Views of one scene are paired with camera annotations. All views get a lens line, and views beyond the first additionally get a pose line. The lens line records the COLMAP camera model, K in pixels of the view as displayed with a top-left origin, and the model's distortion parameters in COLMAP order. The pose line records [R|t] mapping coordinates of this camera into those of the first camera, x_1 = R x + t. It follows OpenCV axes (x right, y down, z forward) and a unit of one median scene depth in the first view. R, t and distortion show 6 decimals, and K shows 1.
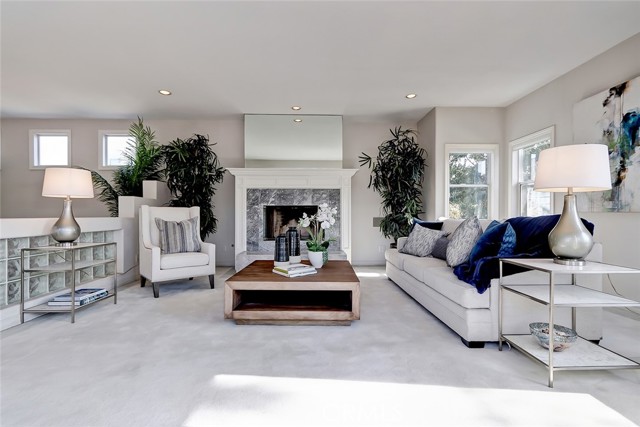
lens RADIAL K [[292.8, 0, 318.2], [0, 292.8, 217.0], [0, 0, 1]] dist [0.007220, -0.001615]
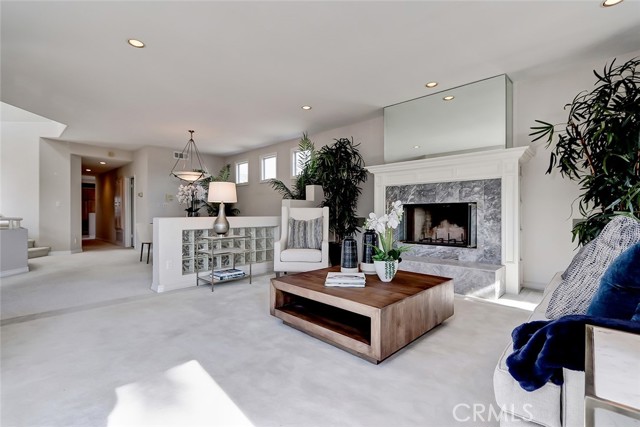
lens RADIAL K [[292.8, 0, 319.6], [0, 292.8, 214.9], [0, 0, 1]] dist [0.007220, -0.001615]
pose [[0.715384, 0.002222, -0.698728, 0.278404], [-0.003628, 0.999993, -0.000535, -0.004719], [0.698722, 0.002917, 0.715387, 0.193029]]
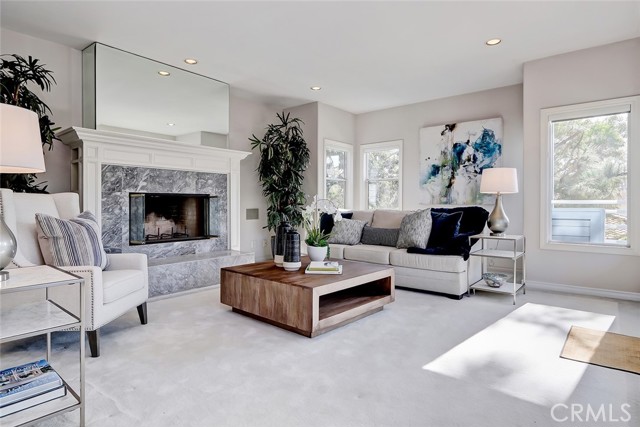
lens RADIAL K [[358.8, 0, 316.1], [0, 358.8, 211.3], [0, 0, 1]] dist [0.000929, 0.000167]
pose [[0.654600, -0.015059, 0.755826, -0.558311], [0.004753, 0.999864, 0.015804, -0.008012], [-0.755961, -0.006753, 0.654582, 0.170911]]
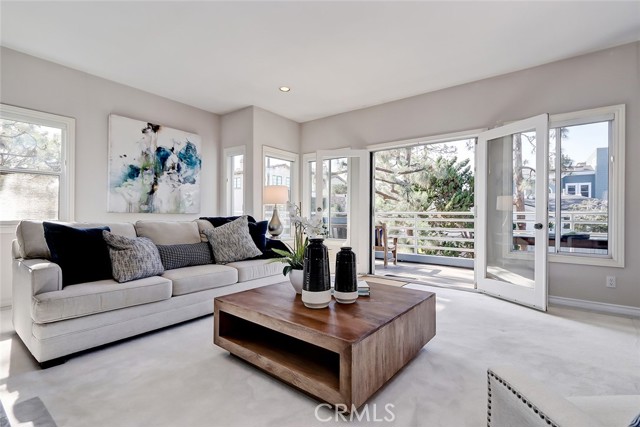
lens RADIAL K [[292.8, 0, 326.4], [0, 292.8, 213.1], [0, 0, 1]] dist [0.007220, -0.001615]
pose [[-0.798978, -0.001616, 0.601358, -0.305368], [0.000324, 0.999995, 0.003118, -0.013050], [-0.601360, 0.002686, -0.798974, 0.992329]]
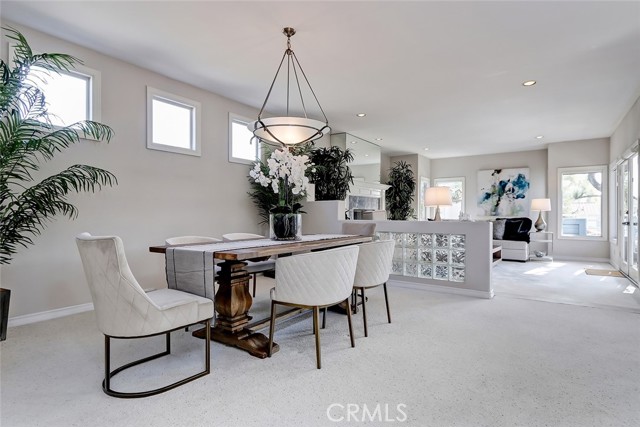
lens RADIAL K [[358.8, 0, 307.0], [0, 358.8, 216.7], [0, 0, 1]] dist [0.000929, 0.000167]
pose [[0.589042, -0.001225, 0.808102, -1.640420], [0.001678, 0.999999, 0.000294, -0.009224], [-0.808101, 0.001183, 0.589043, 0.286993]]
